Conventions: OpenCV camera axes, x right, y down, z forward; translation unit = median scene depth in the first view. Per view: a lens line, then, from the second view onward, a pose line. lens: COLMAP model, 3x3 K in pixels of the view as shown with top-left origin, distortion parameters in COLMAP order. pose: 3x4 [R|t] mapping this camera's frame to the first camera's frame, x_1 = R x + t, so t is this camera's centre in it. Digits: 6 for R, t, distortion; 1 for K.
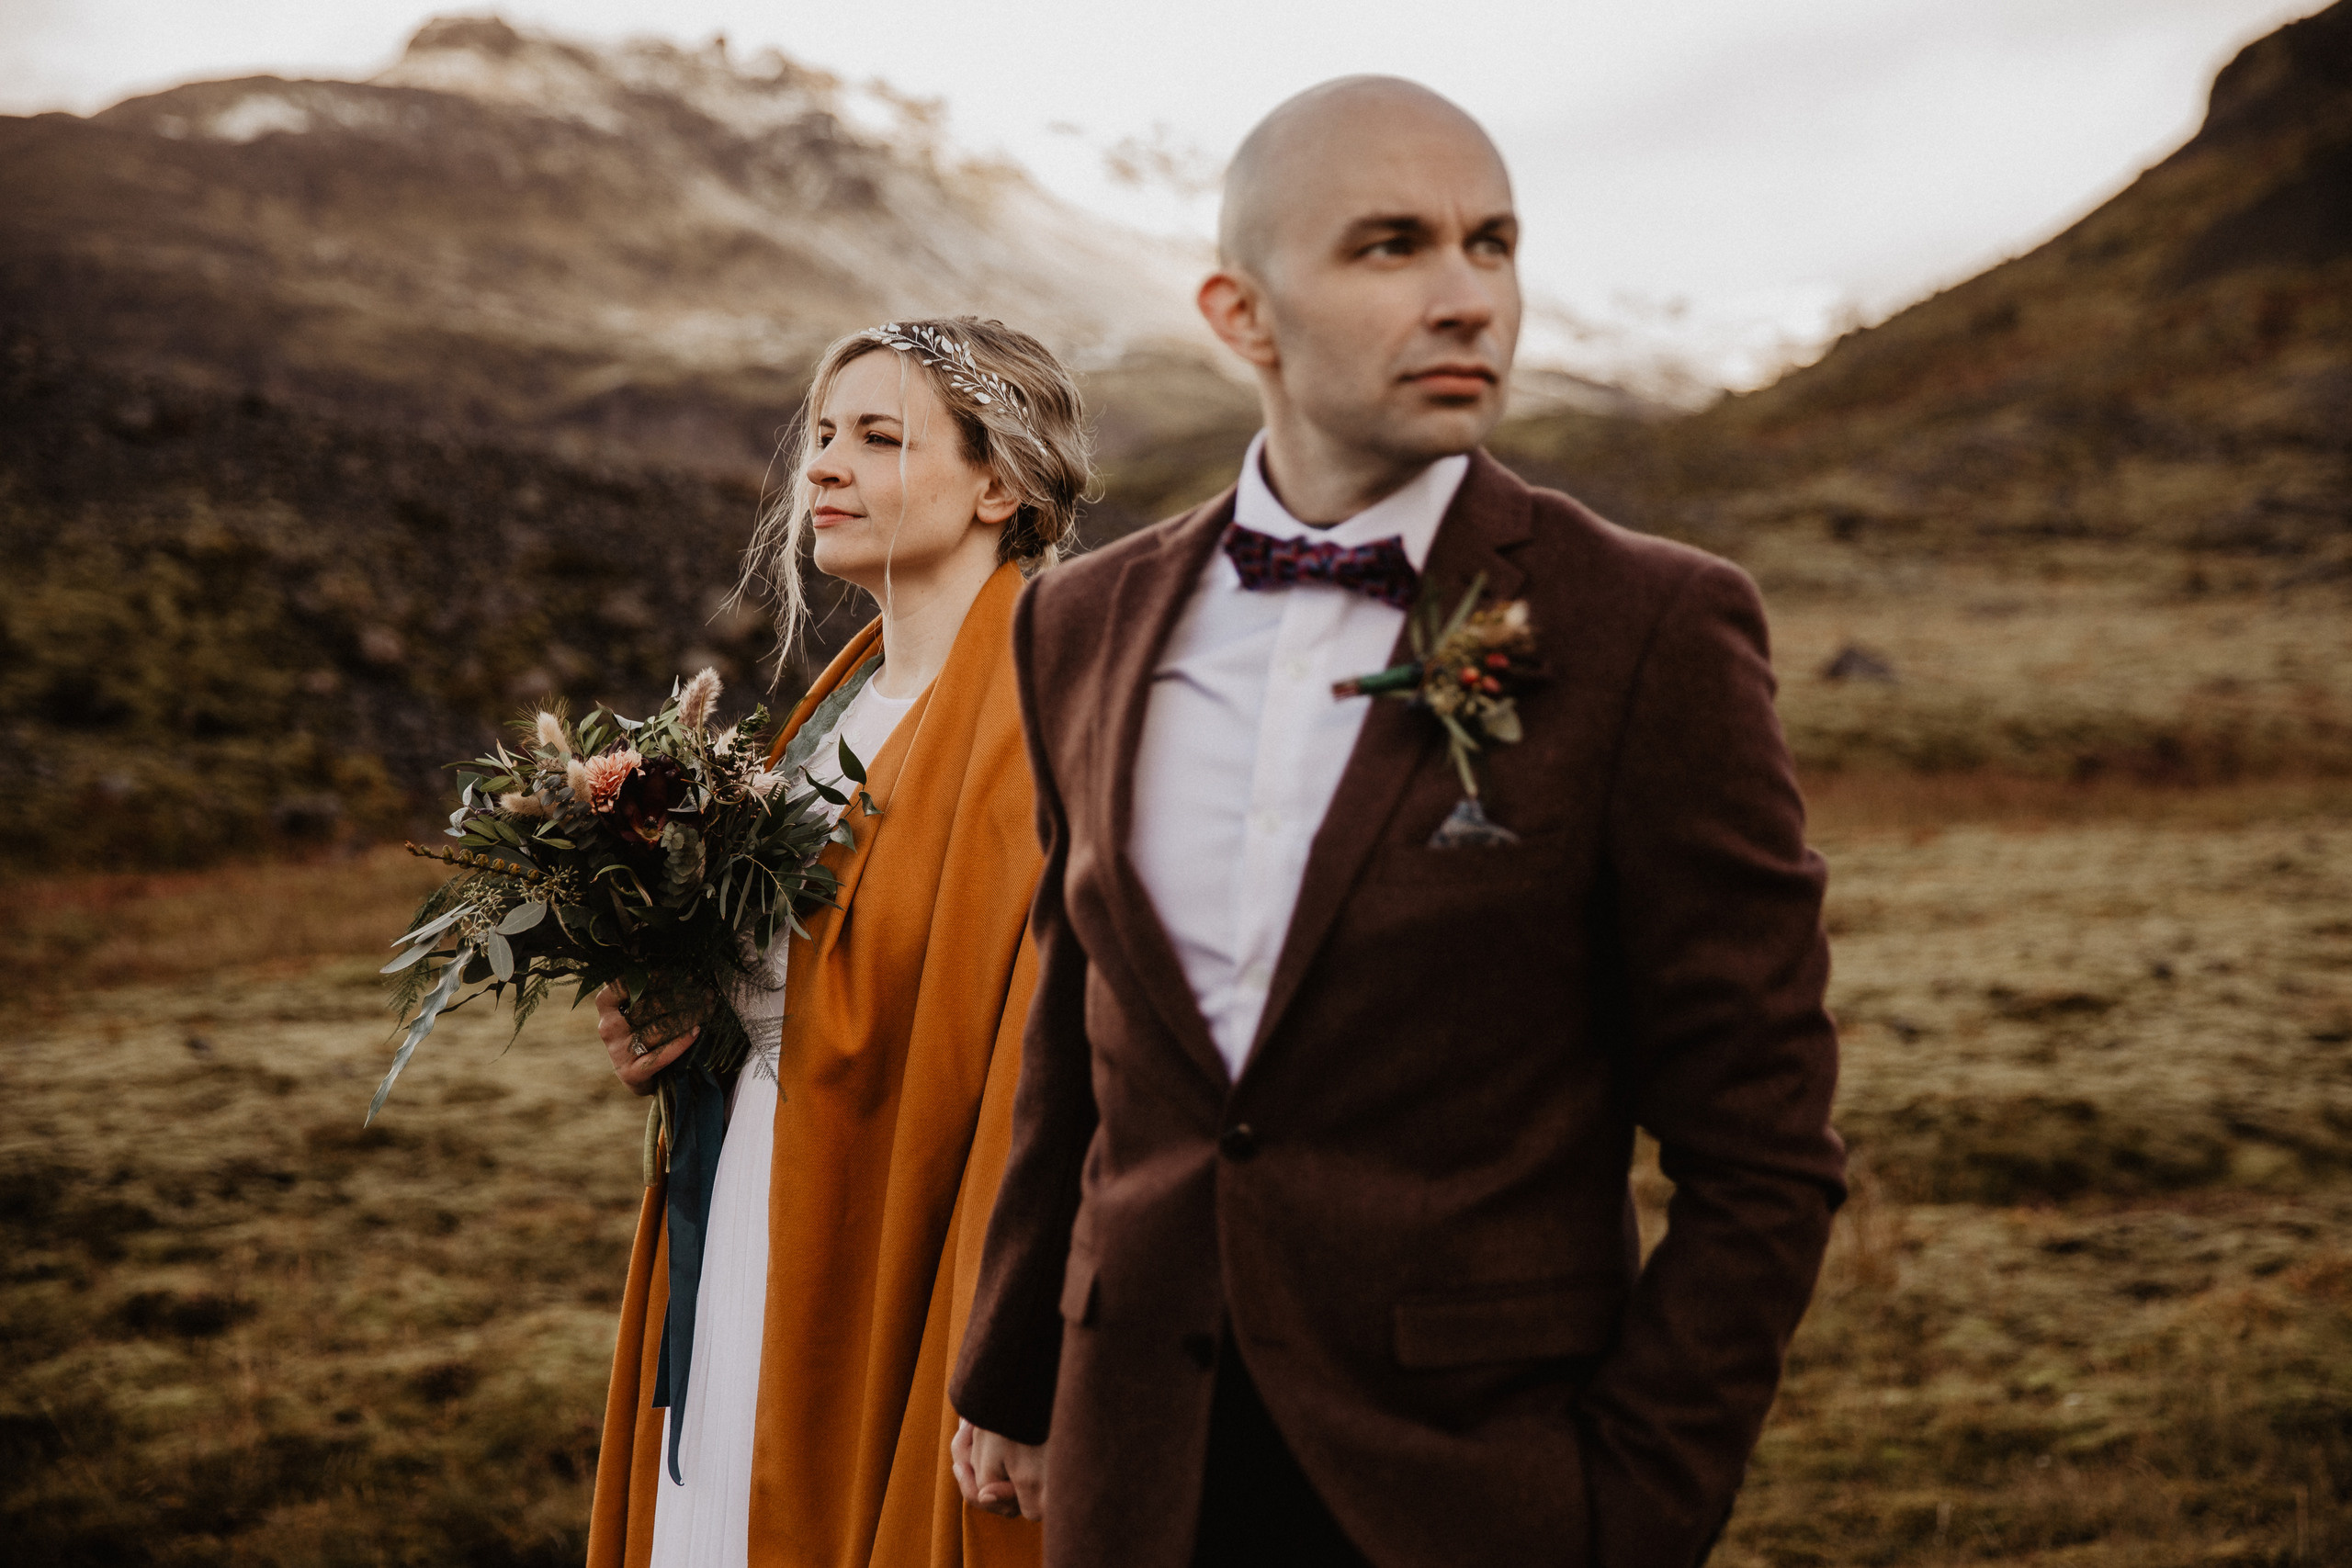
lens RADIAL K [[3843.4, 0, 1105.5], [0, 3843.4, 863.2], [0, 0, 1]] dist [0.099075, 0.000000]
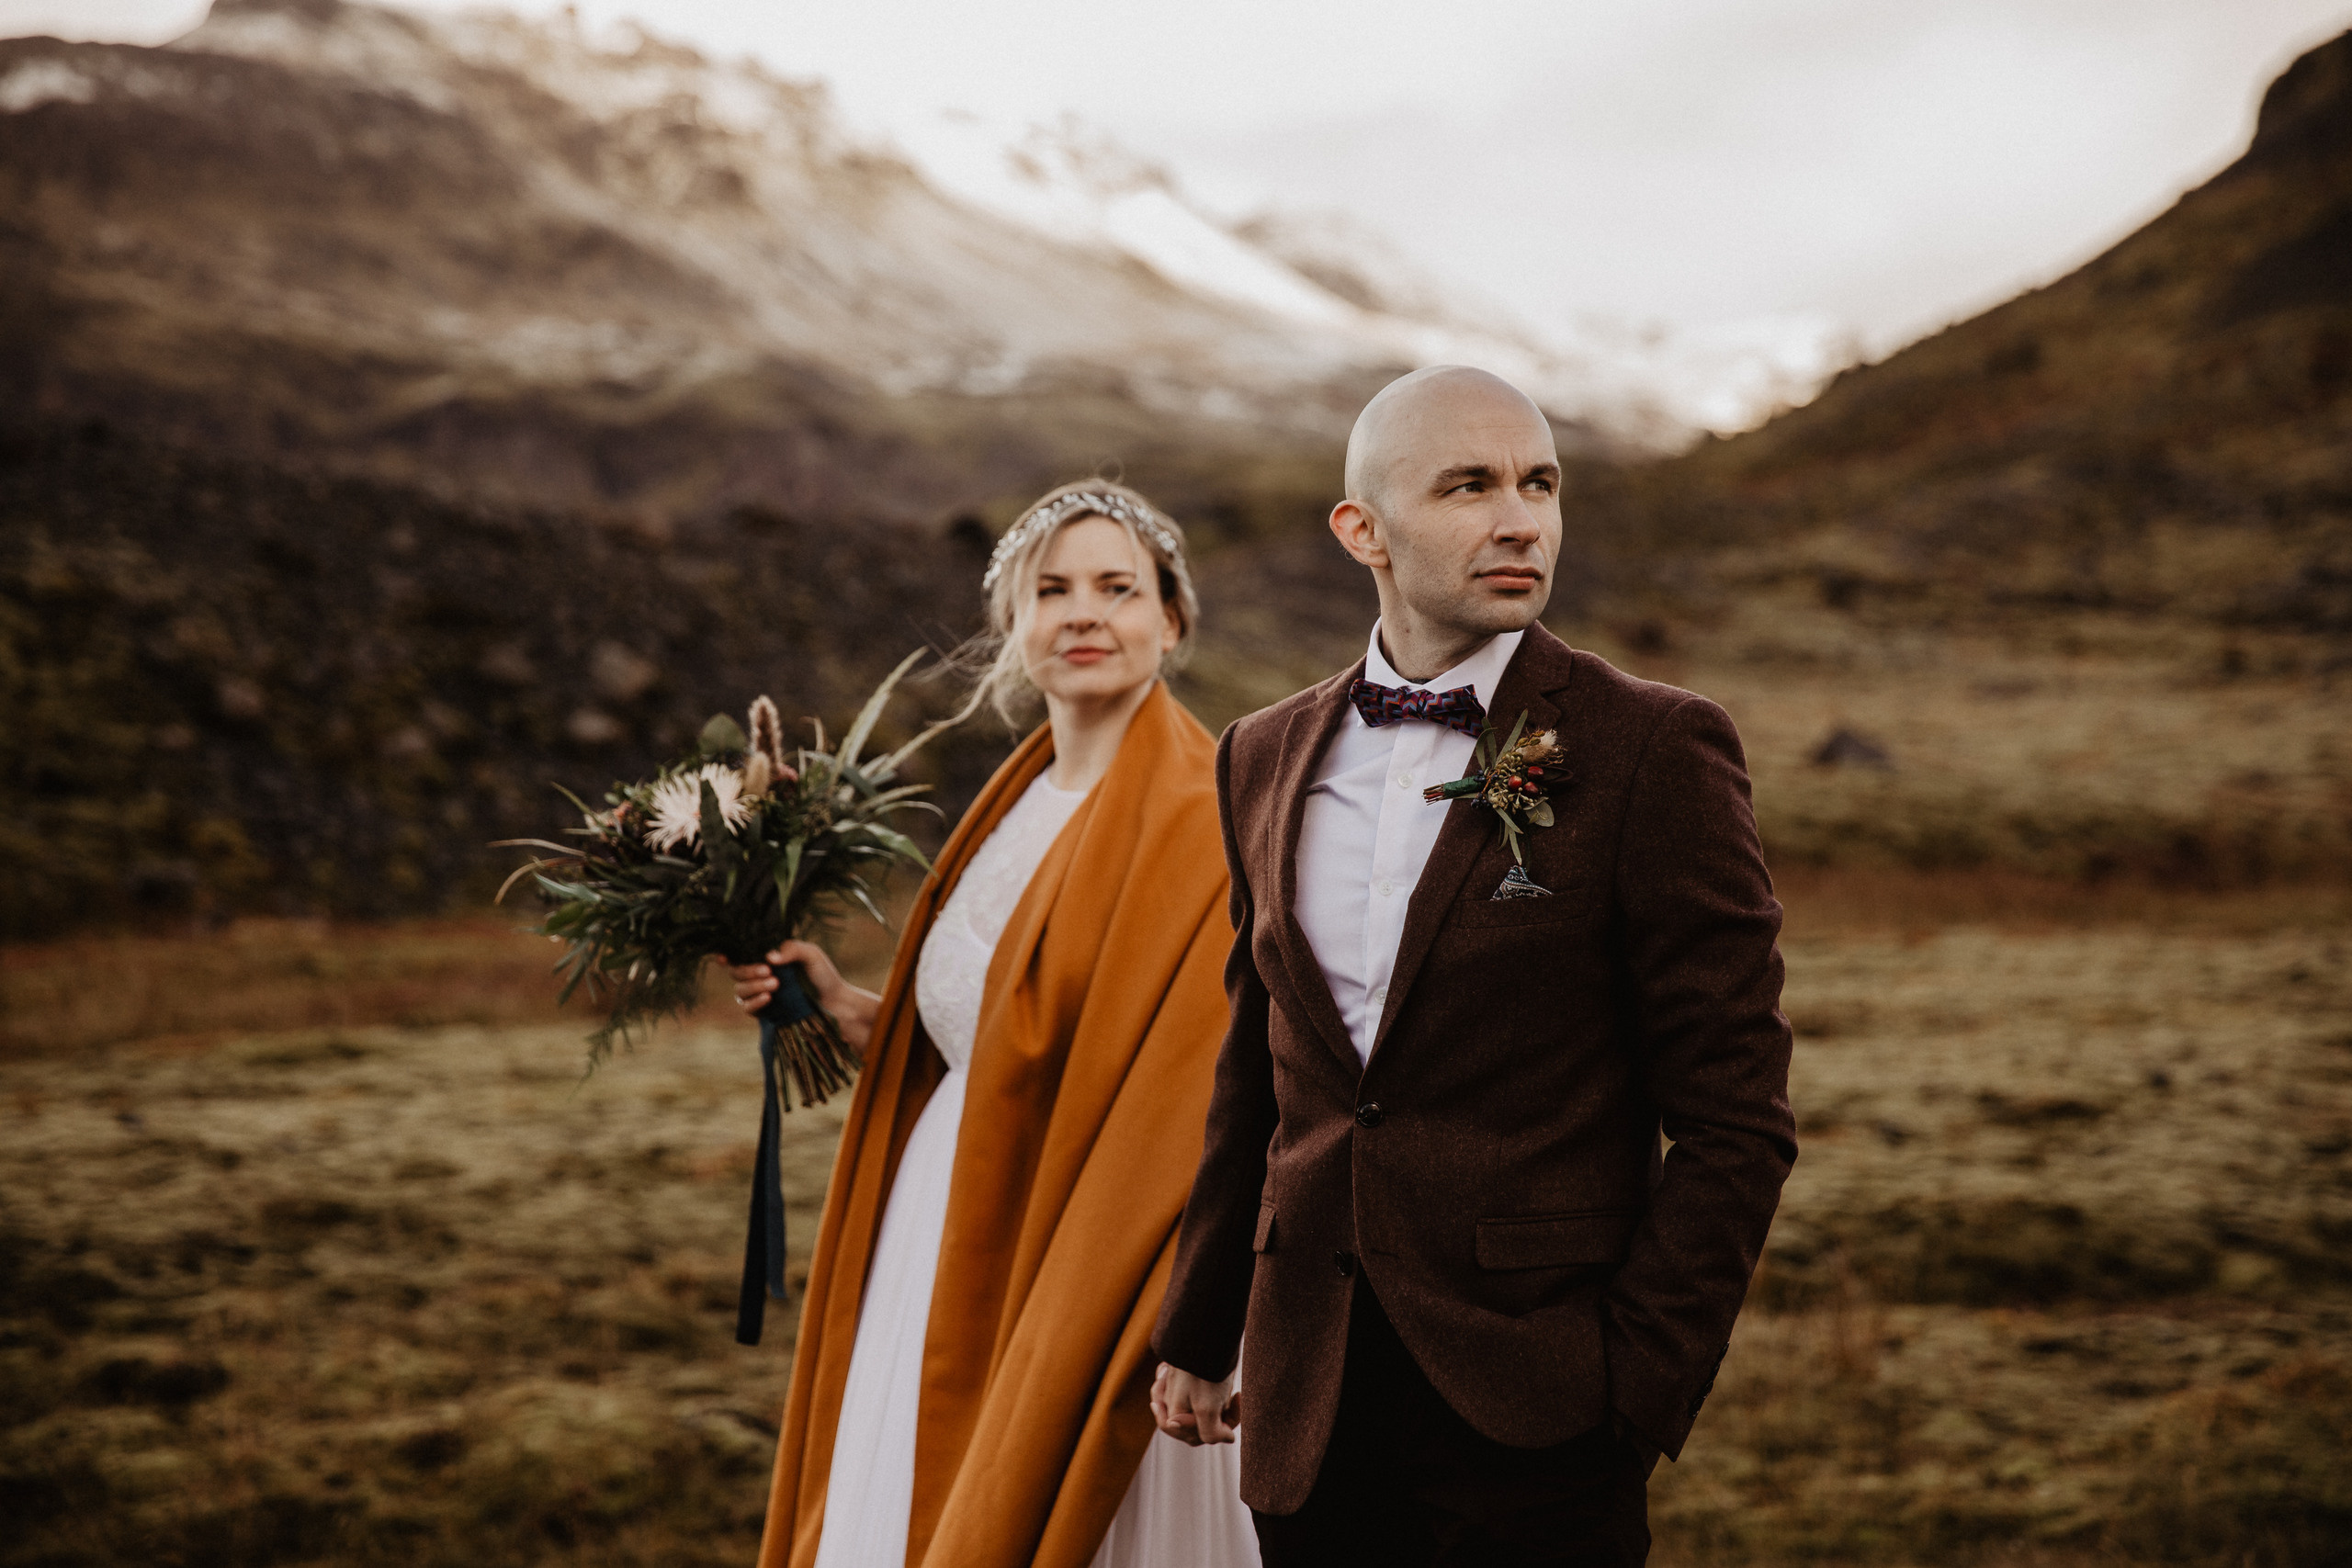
lens RADIAL K [[4428.9, 0, 1077.7], [0, 4428.9, 695.8], [0, 0, 1]] dist [0.185966, 0.000000]
pose [[0.999654, 0.018356, 0.018855, -0.025142], [-0.017220, 0.998123, -0.058774, 0.003757], [-0.019898, 0.058429, 0.998093, -0.153086]]
